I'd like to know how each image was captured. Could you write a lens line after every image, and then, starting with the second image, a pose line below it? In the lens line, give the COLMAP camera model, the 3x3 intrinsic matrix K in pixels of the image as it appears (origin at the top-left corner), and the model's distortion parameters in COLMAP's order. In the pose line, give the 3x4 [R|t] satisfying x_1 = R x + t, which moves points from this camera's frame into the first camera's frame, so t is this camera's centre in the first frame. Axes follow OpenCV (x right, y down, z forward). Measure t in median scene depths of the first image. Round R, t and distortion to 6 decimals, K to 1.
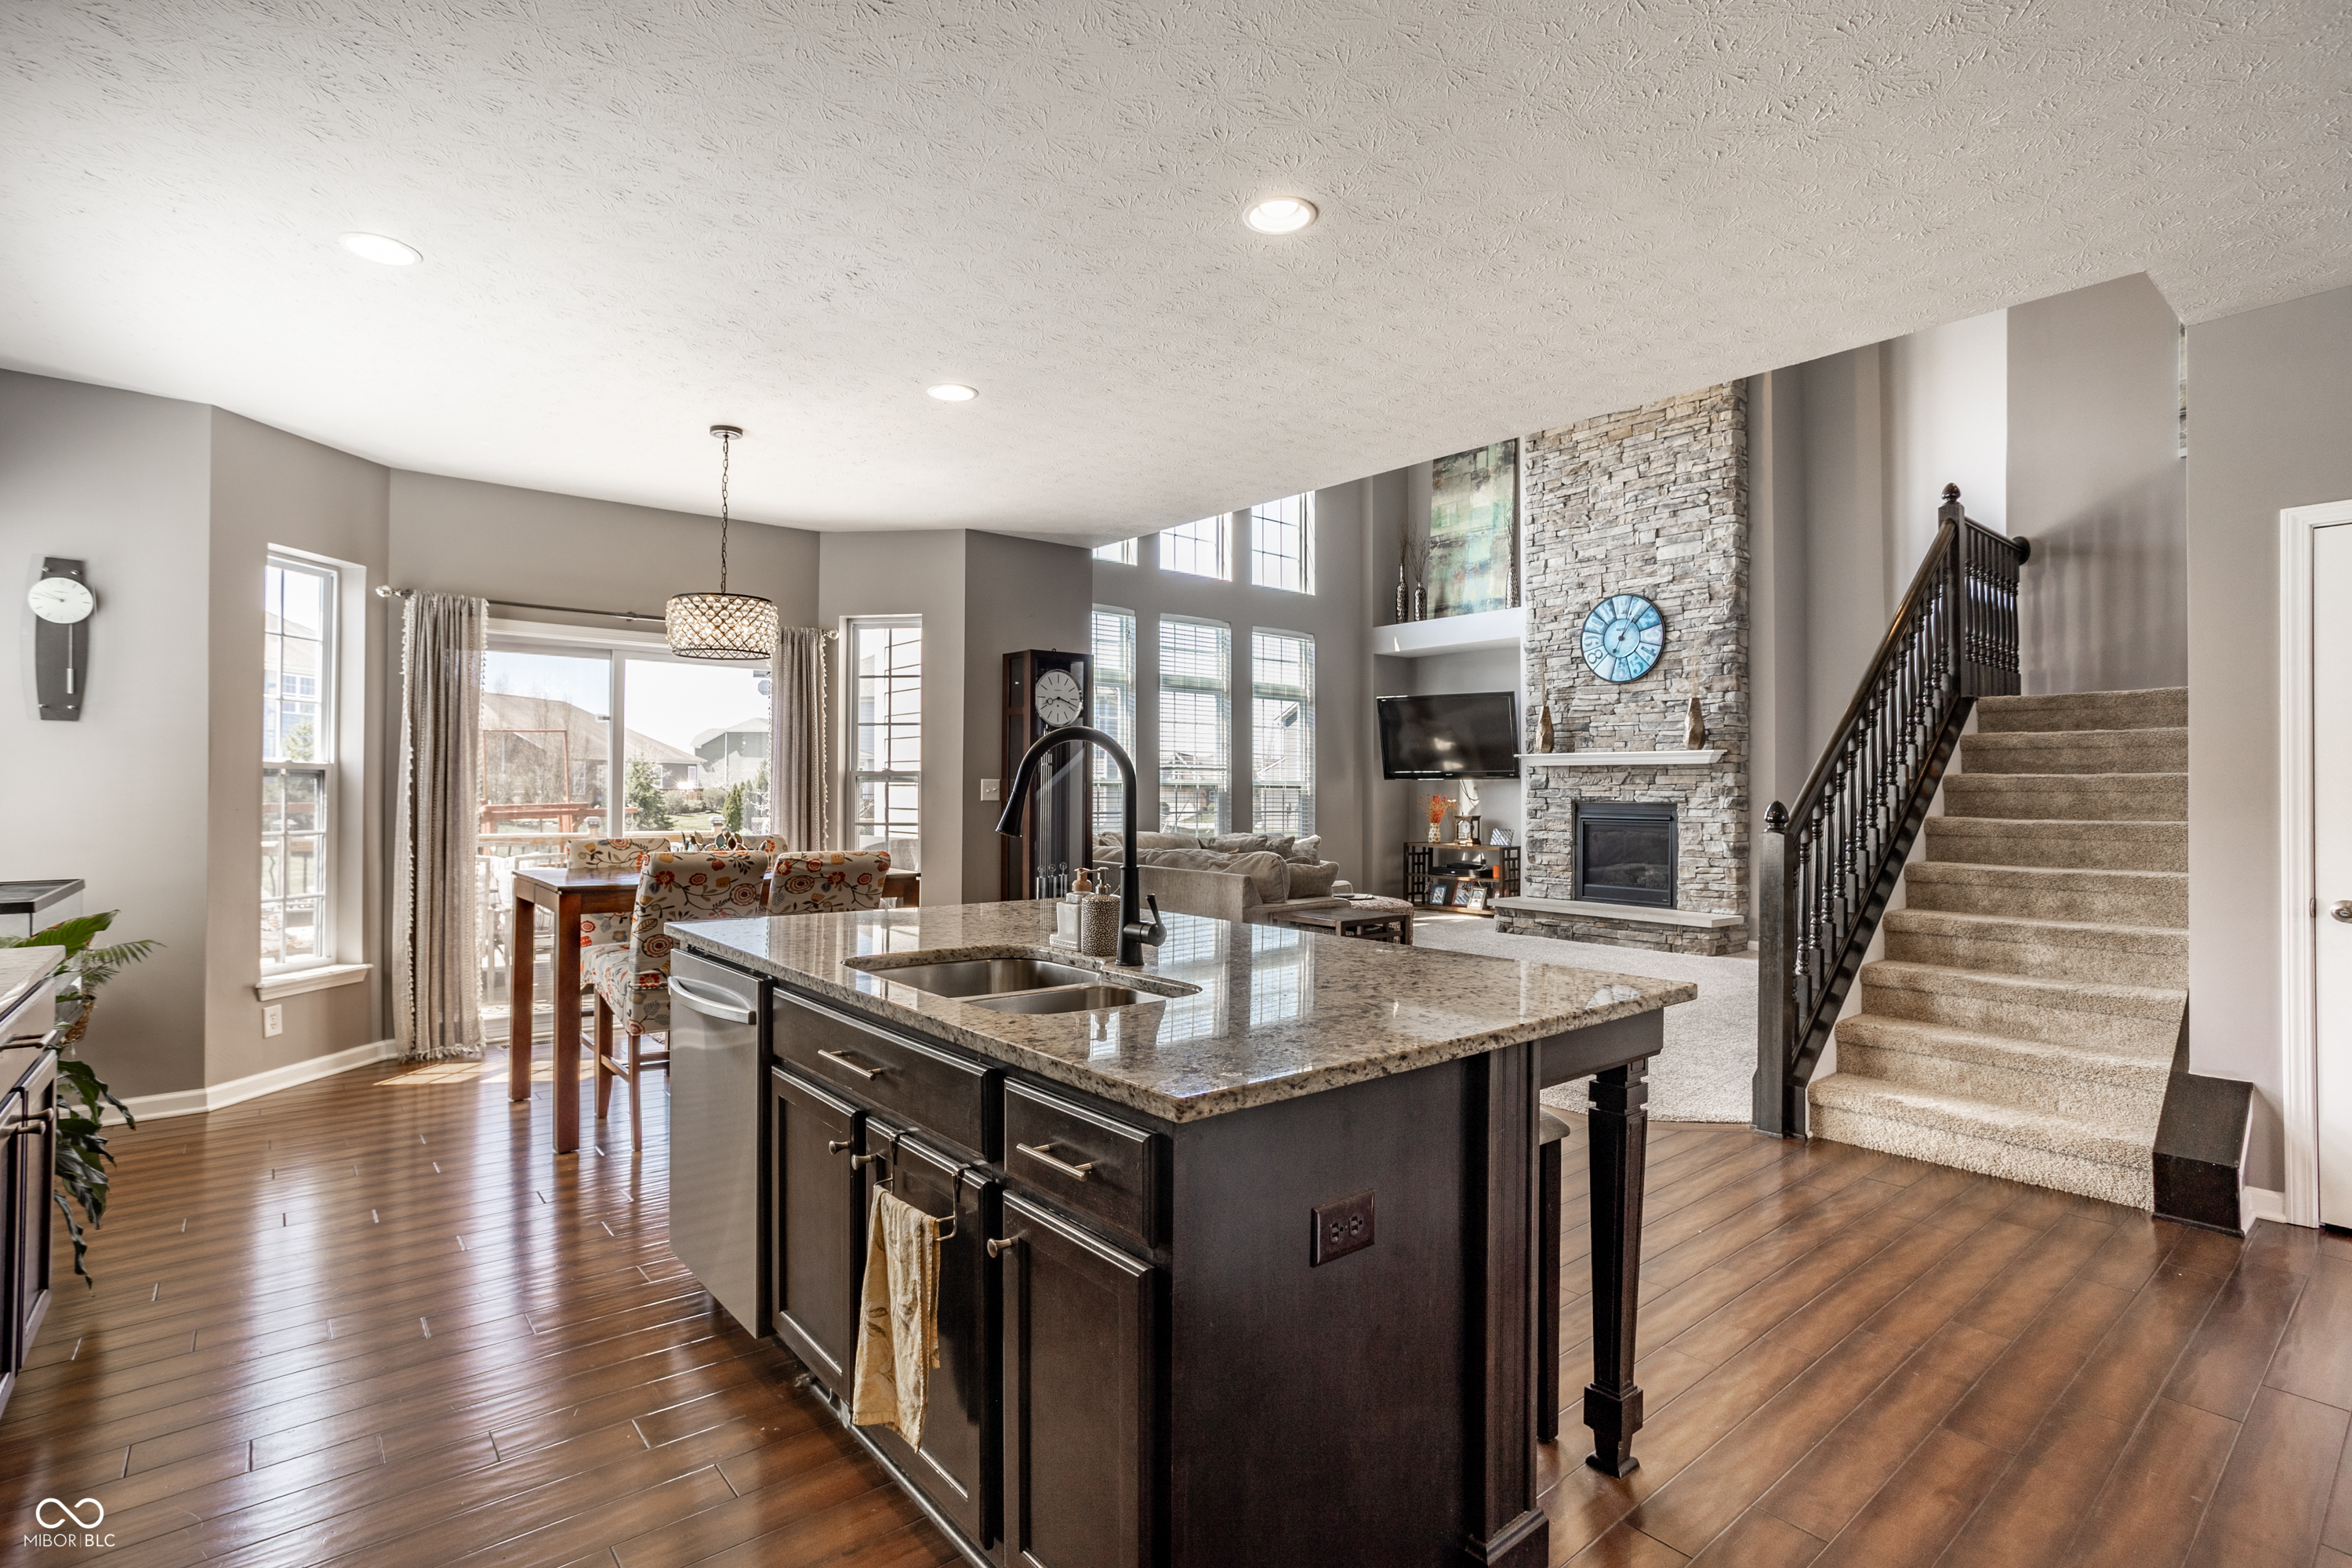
lens RADIAL K [[1133.1, 0, 1168.2], [0, 1133.1, 780.9], [0, 0, 1]] dist [-0.001503, 0.000013]
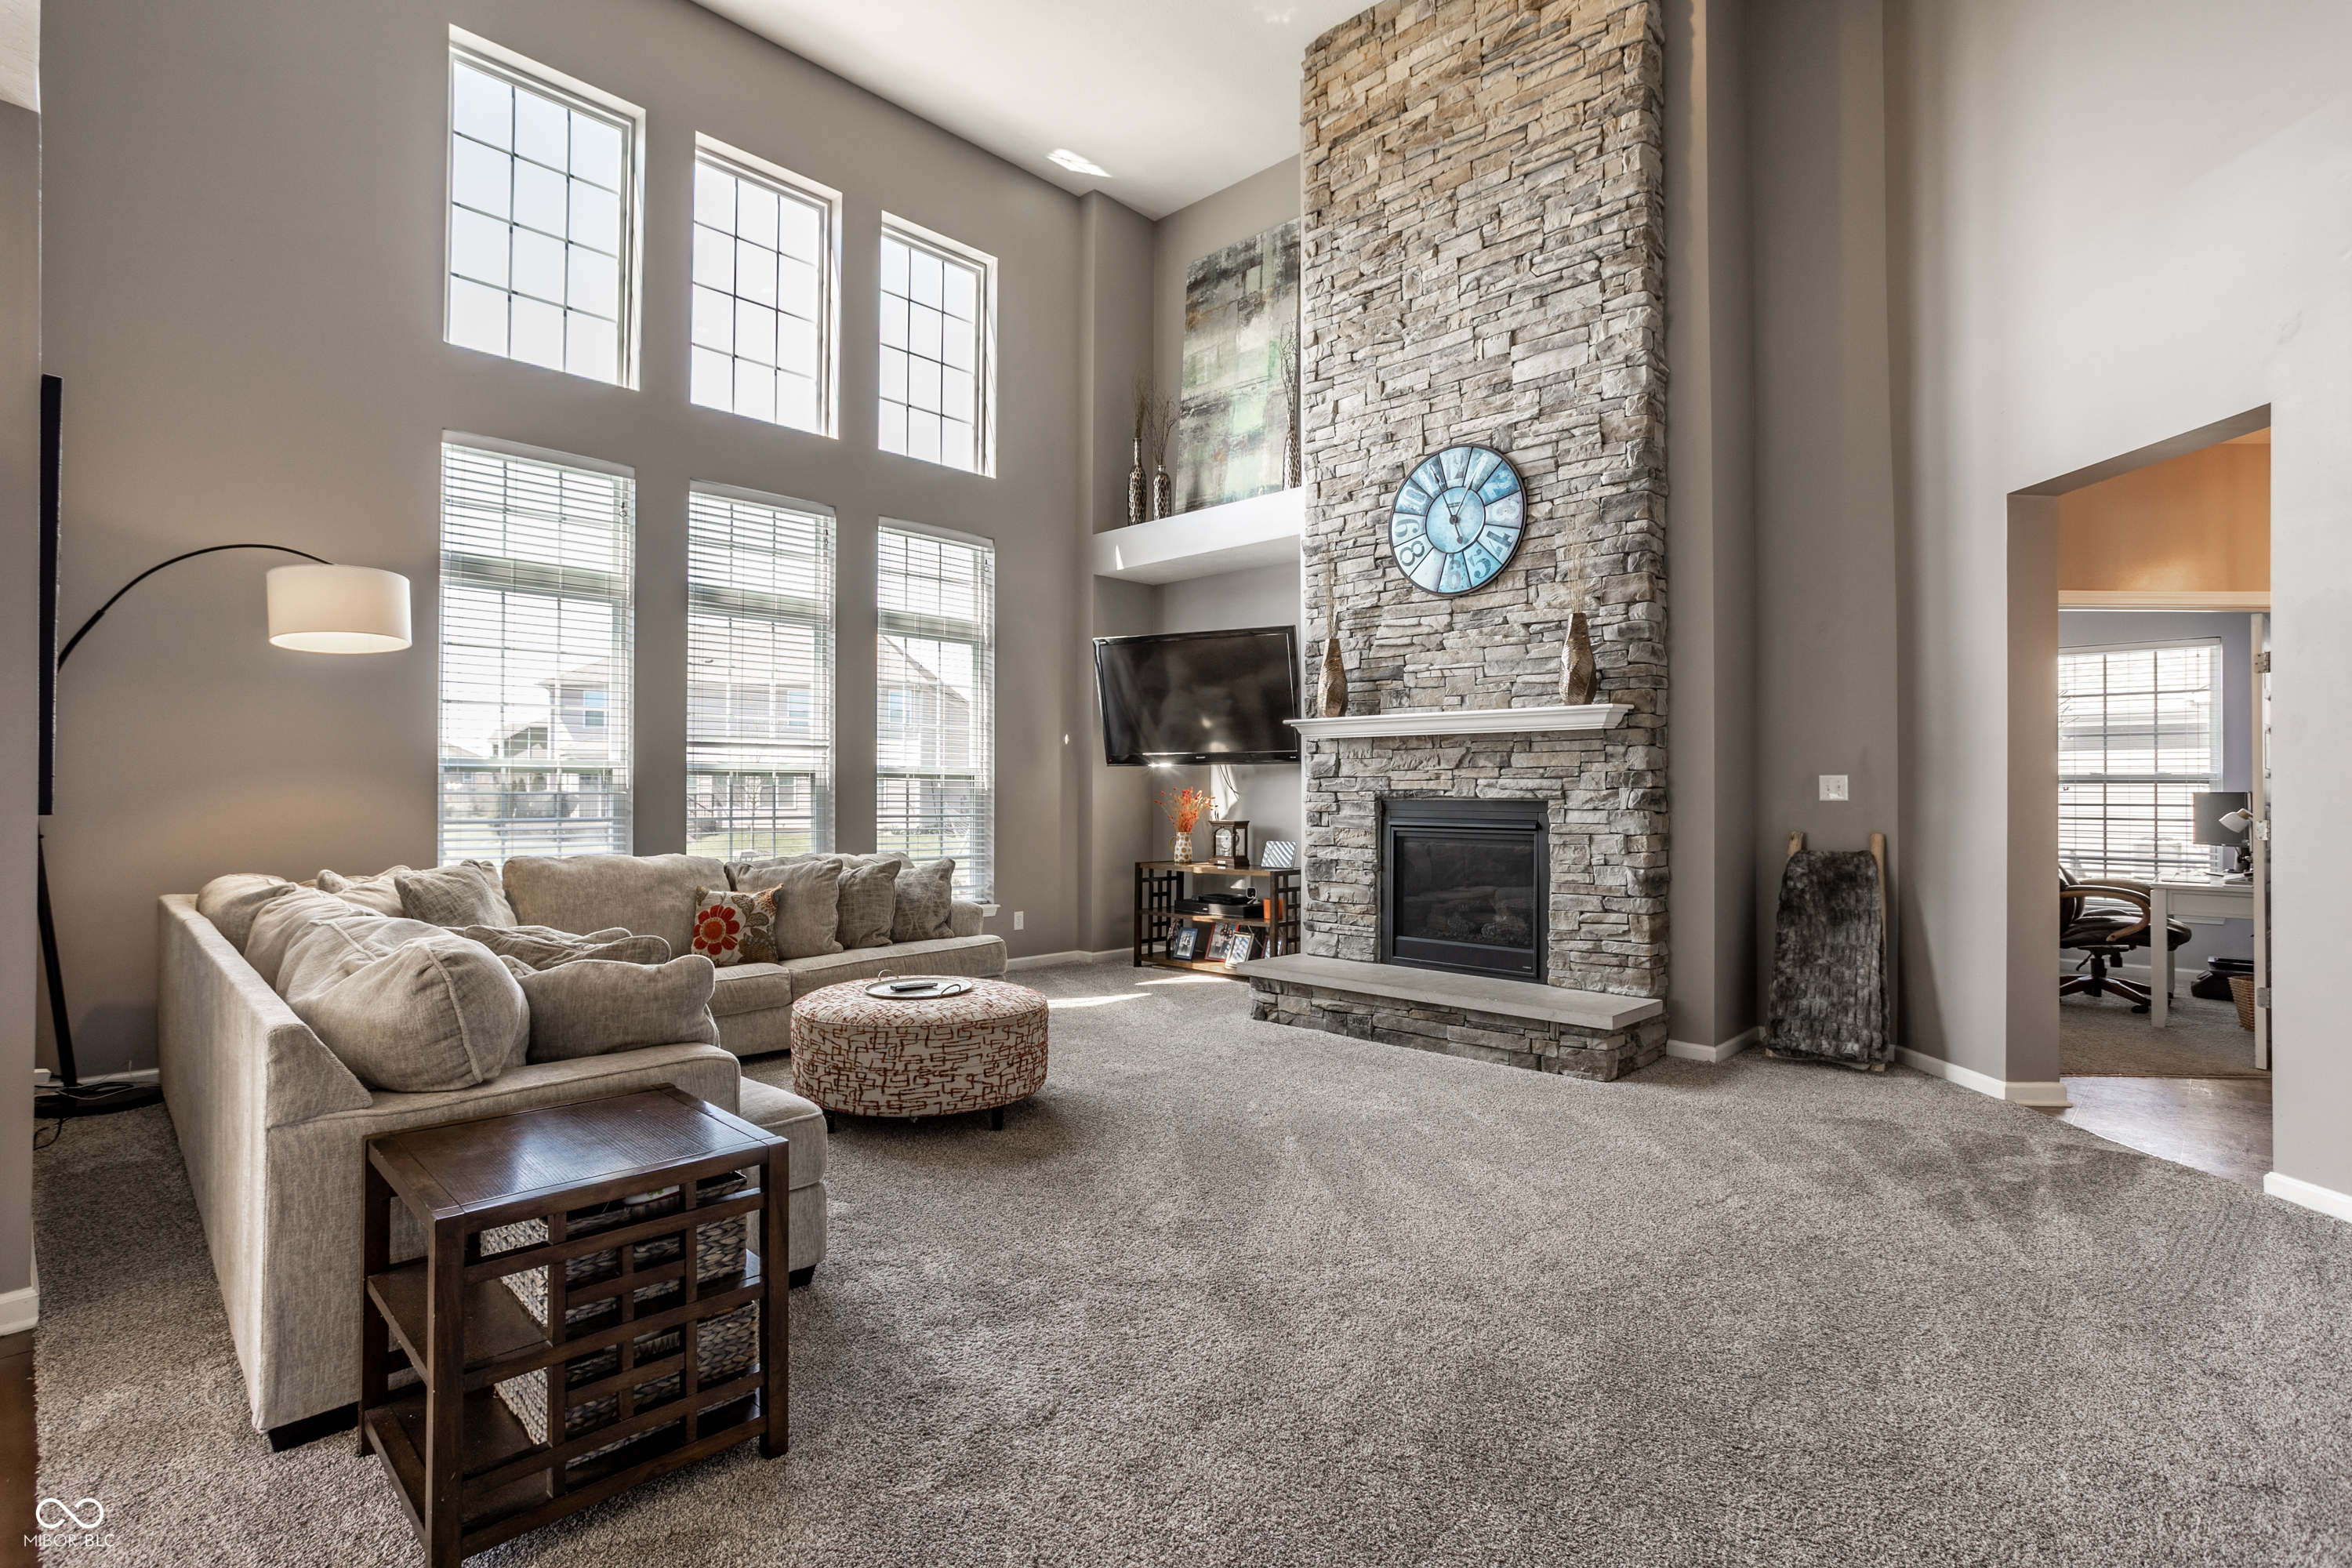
lens RADIAL K [[1142.0, 0, 1137.8], [0, 1142.0, 781.6], [0, 0, 1]] dist [-0.003097, 0.000224]
pose [[0.995417, -0.001918, 0.095611, 0.174886], [0.001823, 0.999998, 0.001081, 0.008732], [-0.095613, -0.000902, 0.995418, 0.414624]]
